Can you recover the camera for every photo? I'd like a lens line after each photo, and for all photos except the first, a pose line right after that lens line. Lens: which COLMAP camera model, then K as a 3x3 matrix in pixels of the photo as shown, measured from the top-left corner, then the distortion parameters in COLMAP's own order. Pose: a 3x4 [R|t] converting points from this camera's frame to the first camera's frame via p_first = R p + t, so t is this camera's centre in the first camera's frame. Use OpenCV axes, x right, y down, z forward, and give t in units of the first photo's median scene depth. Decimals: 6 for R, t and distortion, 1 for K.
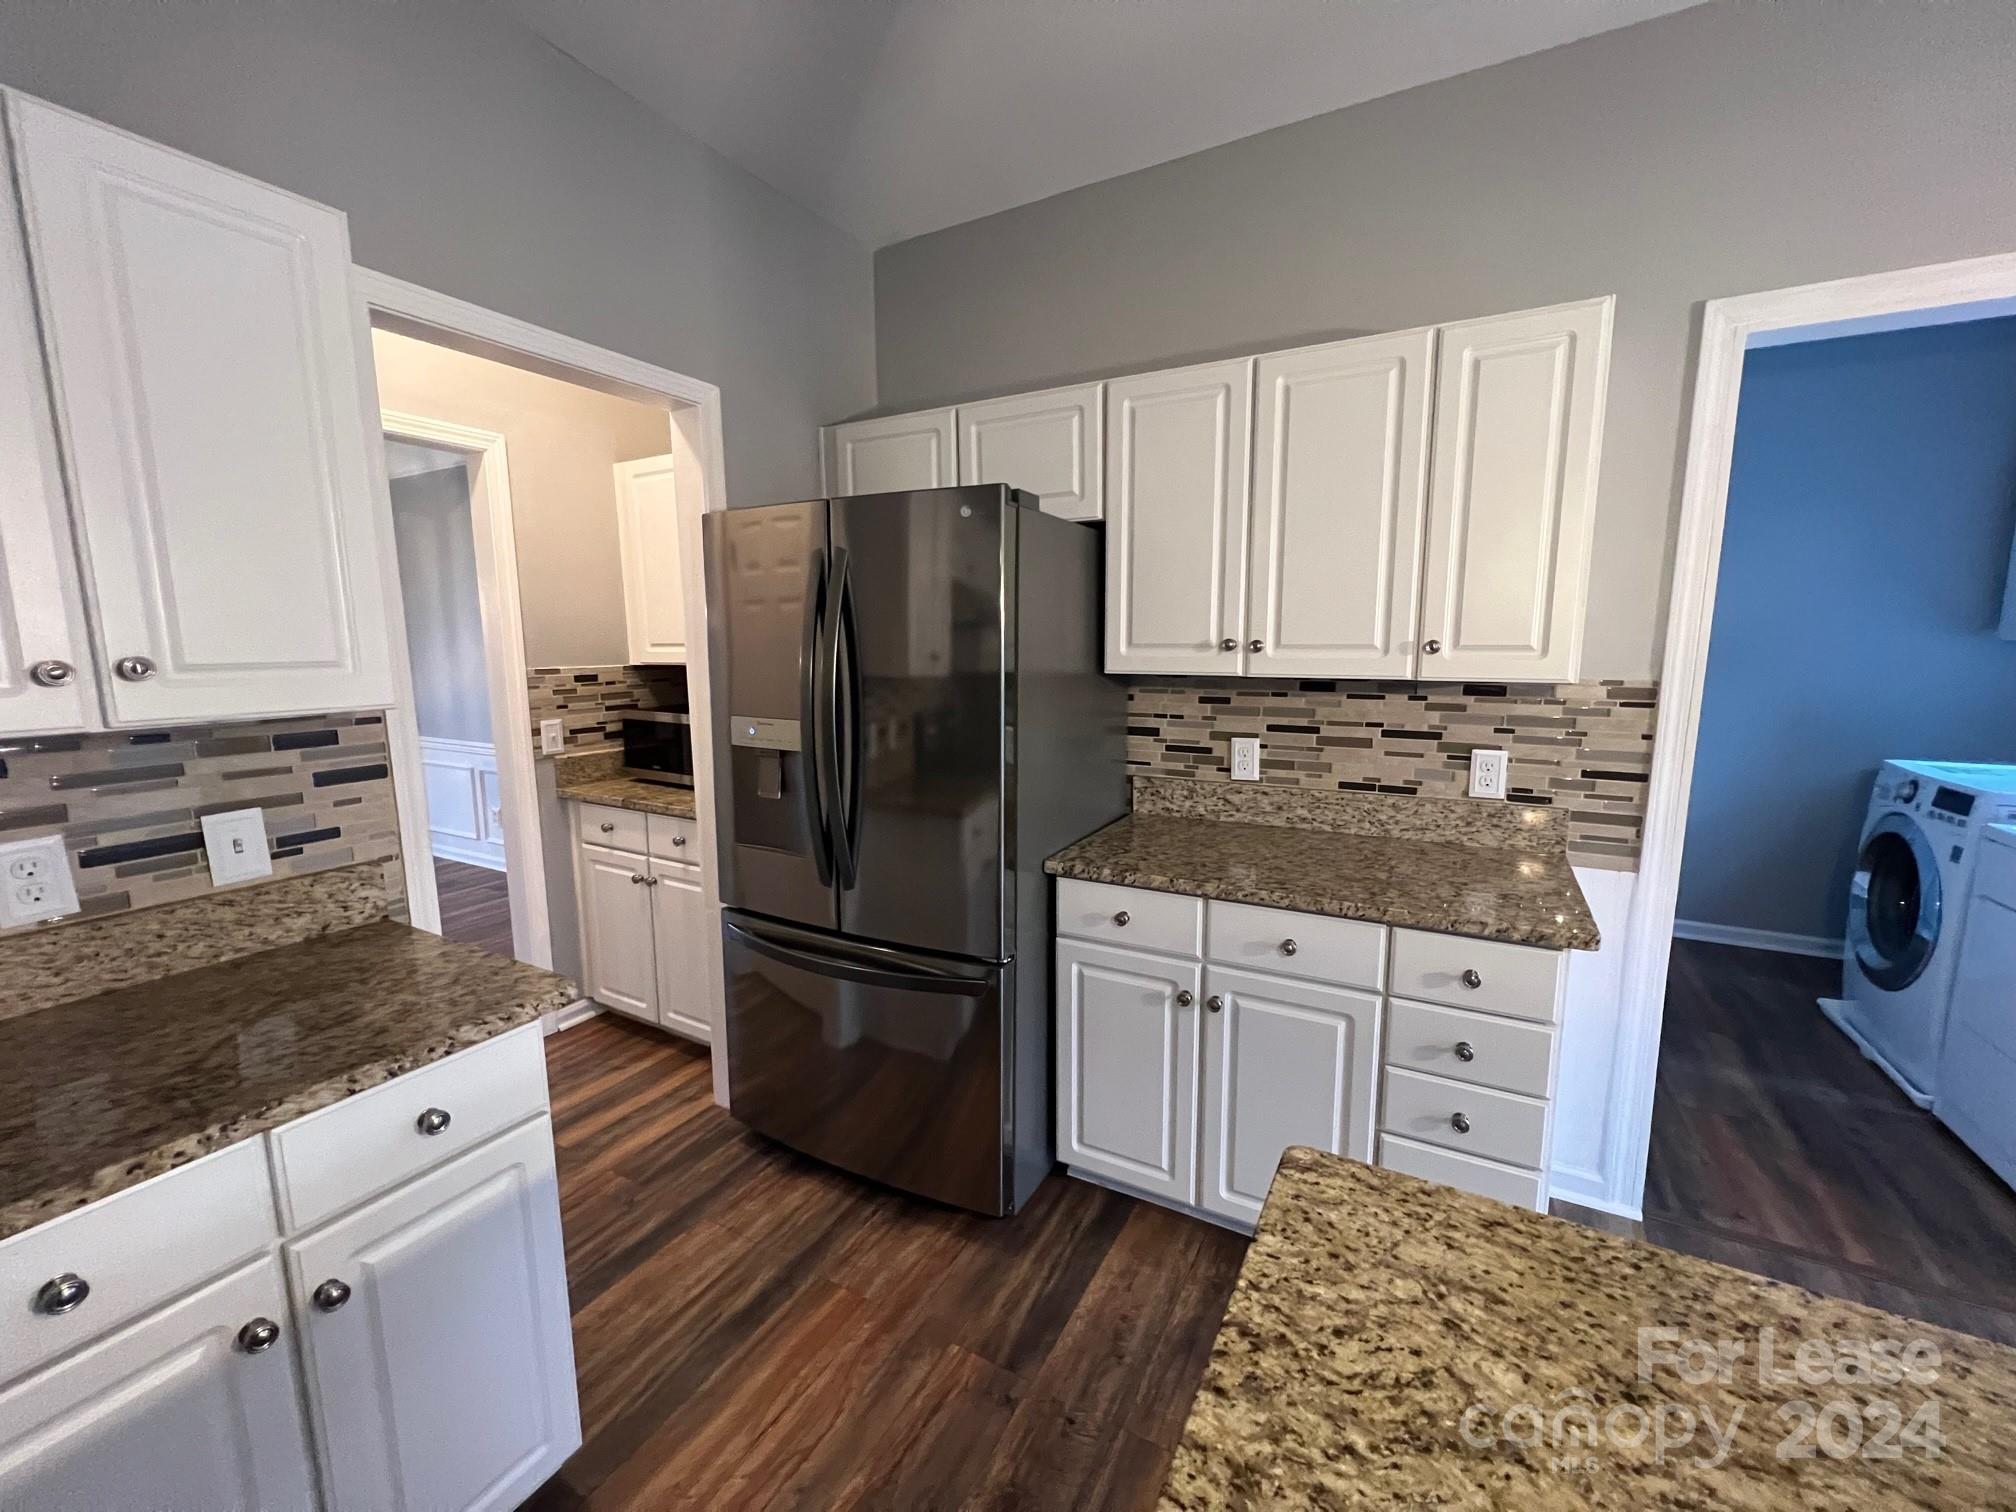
lens RADIAL K [[806.4, 0, 1011.5], [0, 806.4, 756.3], [0, 0, 1]] dist [-0.002371, 0.000844]
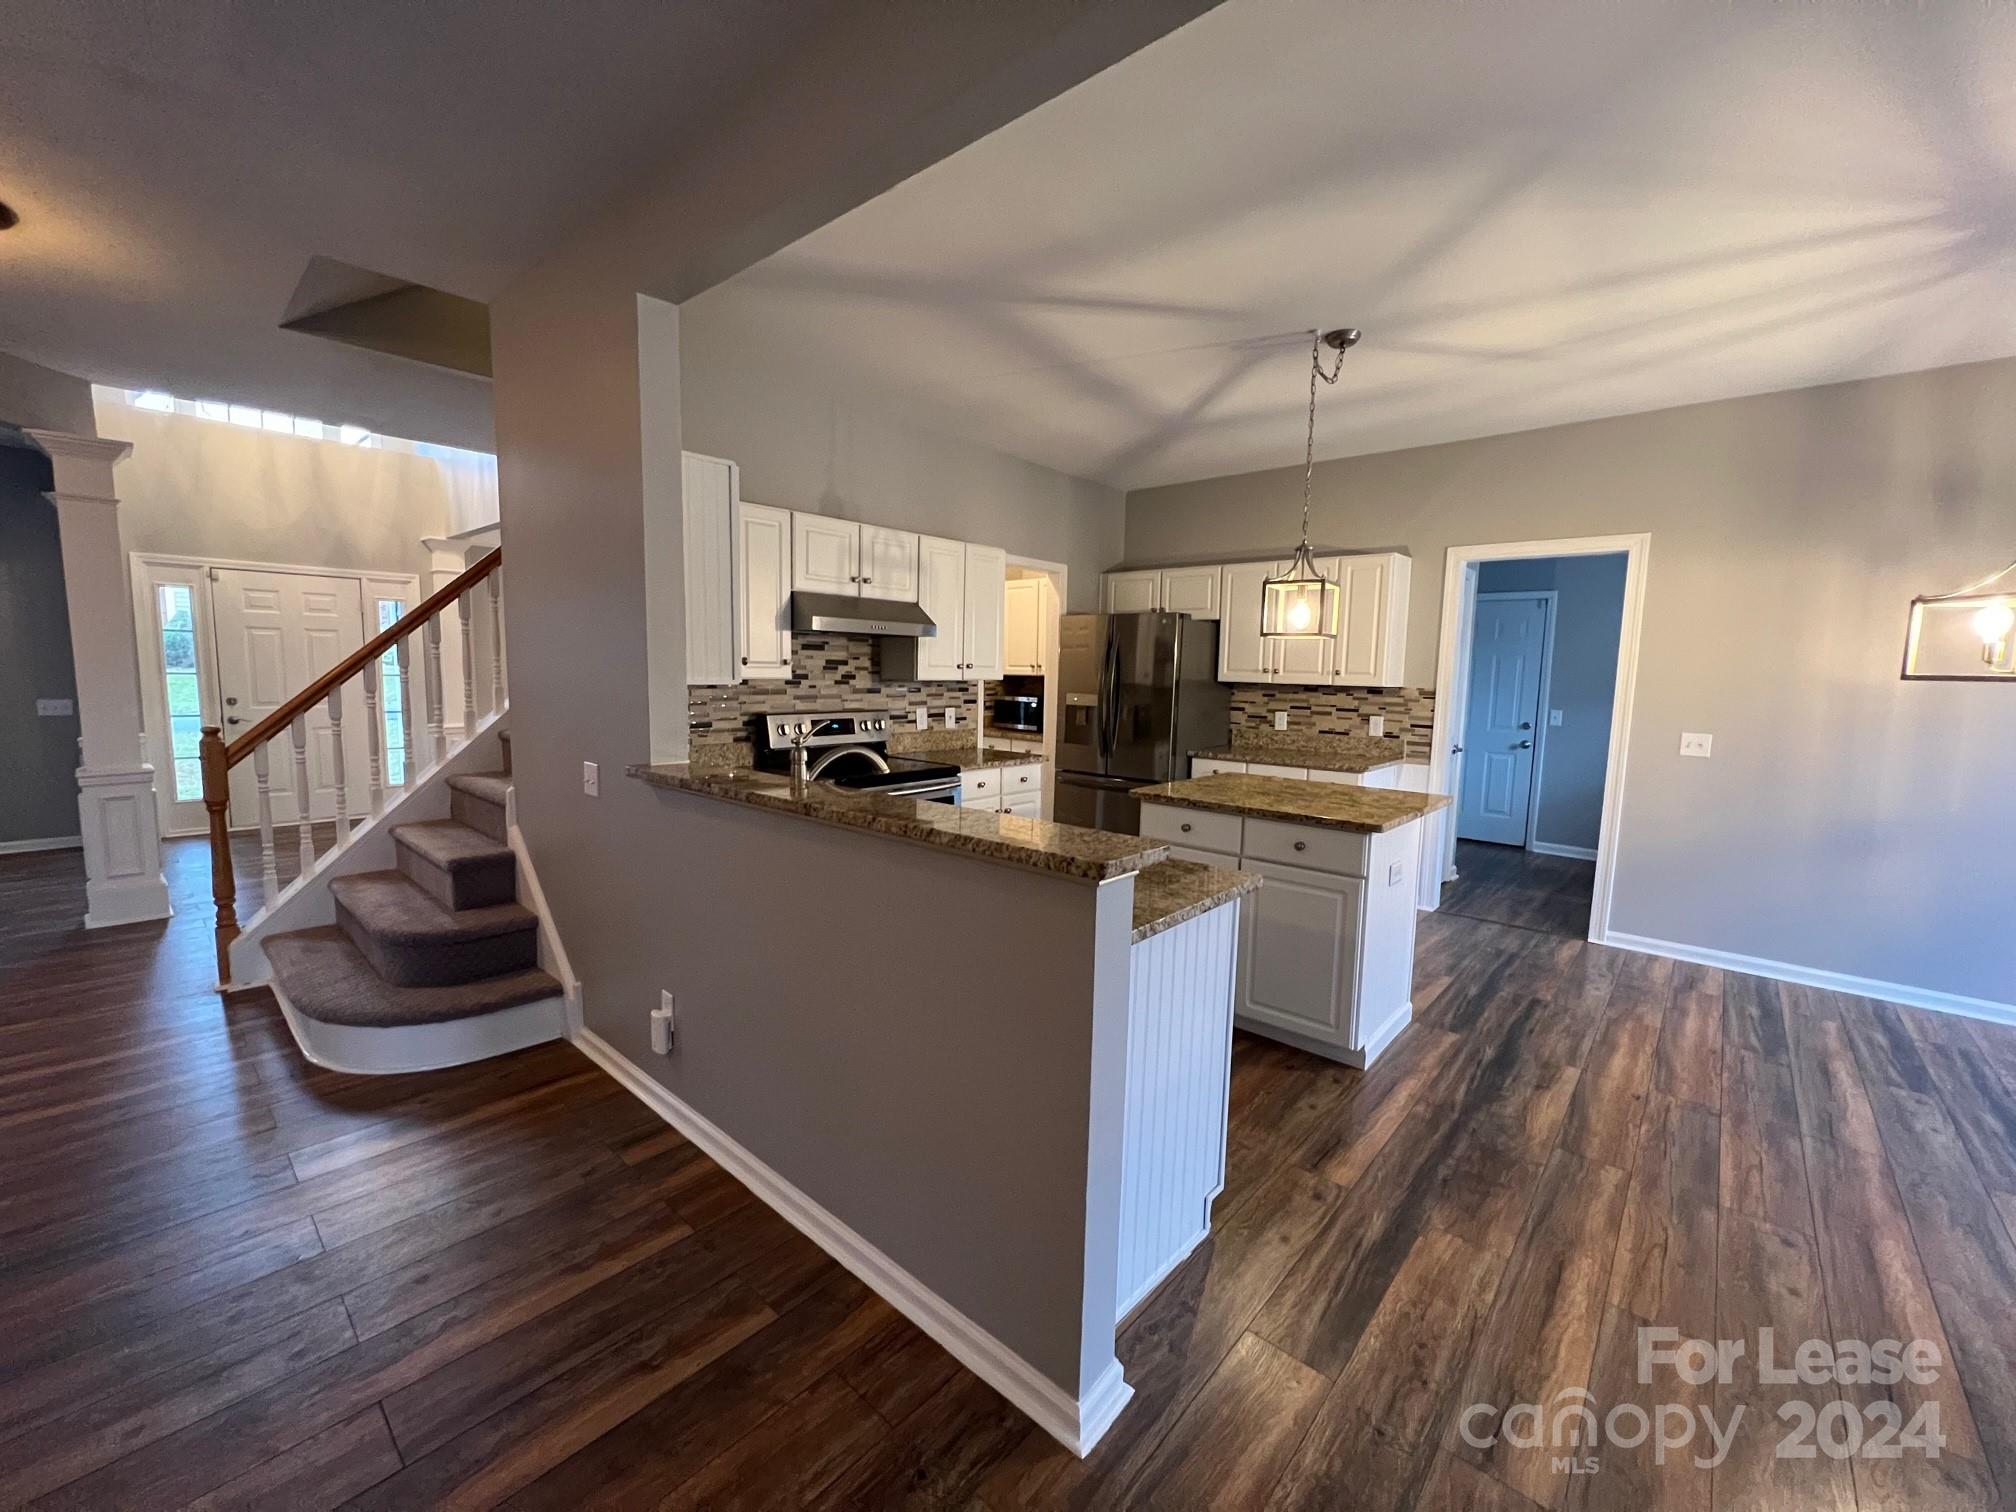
lens RADIAL K [[806.4, 0, 1010.4], [0, 806.4, 755.6], [0, 0, 1]] dist [-0.002371, 0.000844]
pose [[0.974682, 0.049567, -0.218034, 0.049740], [-0.058202, 0.997747, -0.033357, 0.250739], [0.215889, 0.045203, 0.975371, -1.577279]]
